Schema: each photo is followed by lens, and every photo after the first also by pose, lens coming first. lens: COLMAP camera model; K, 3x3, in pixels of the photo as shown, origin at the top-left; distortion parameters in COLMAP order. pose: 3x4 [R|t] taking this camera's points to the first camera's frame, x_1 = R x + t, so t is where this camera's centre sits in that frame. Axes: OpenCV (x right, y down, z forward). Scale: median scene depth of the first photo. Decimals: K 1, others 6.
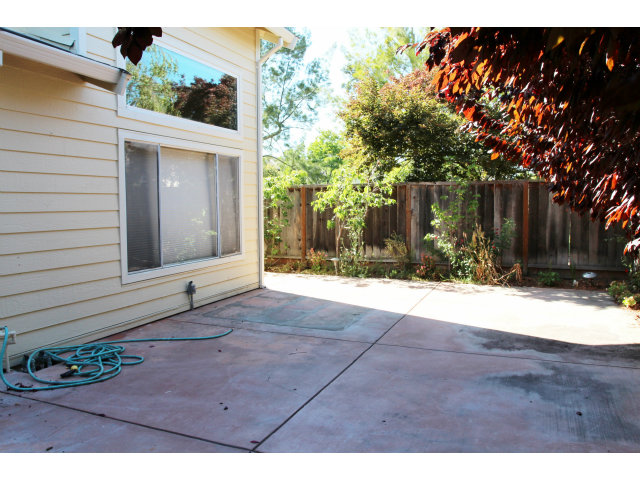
lens RADIAL K [[520.4, 0, 324.5], [0, 520.4, 239.1], [0, 0, 1]] dist [-0.069866, 0.005786]
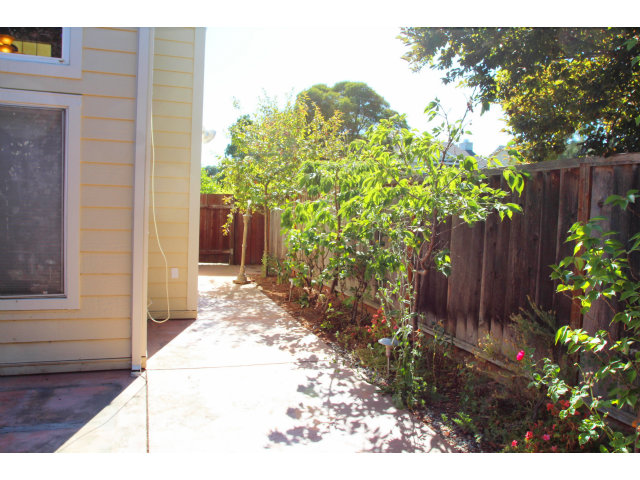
lens RADIAL K [[520.4, 0, 324.5], [0, 520.4, 239.1], [0, 0, 1]] dist [-0.069866, 0.005786]
pose [[0.655010, 0.075583, -0.751831, 0.632362], [-0.093928, 0.995412, 0.018238, -0.102407], [0.749760, 0.058672, 0.659104, 1.403732]]
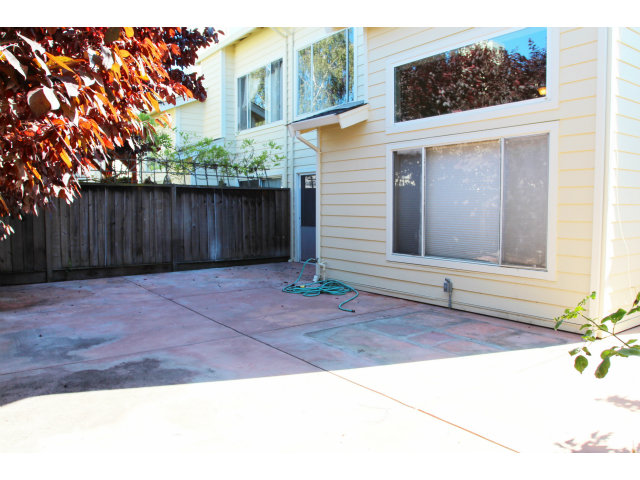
lens RADIAL K [[520.4, 0, 324.5], [0, 520.4, 239.1], [0, 0, 1]] dist [-0.069866, 0.005786]
pose [[-0.545634, 0.061152, -0.835789, 0.940550], [-0.053884, 0.992710, 0.107811, -0.118796], [0.836289, 0.103861, -0.538362, 1.819142]]
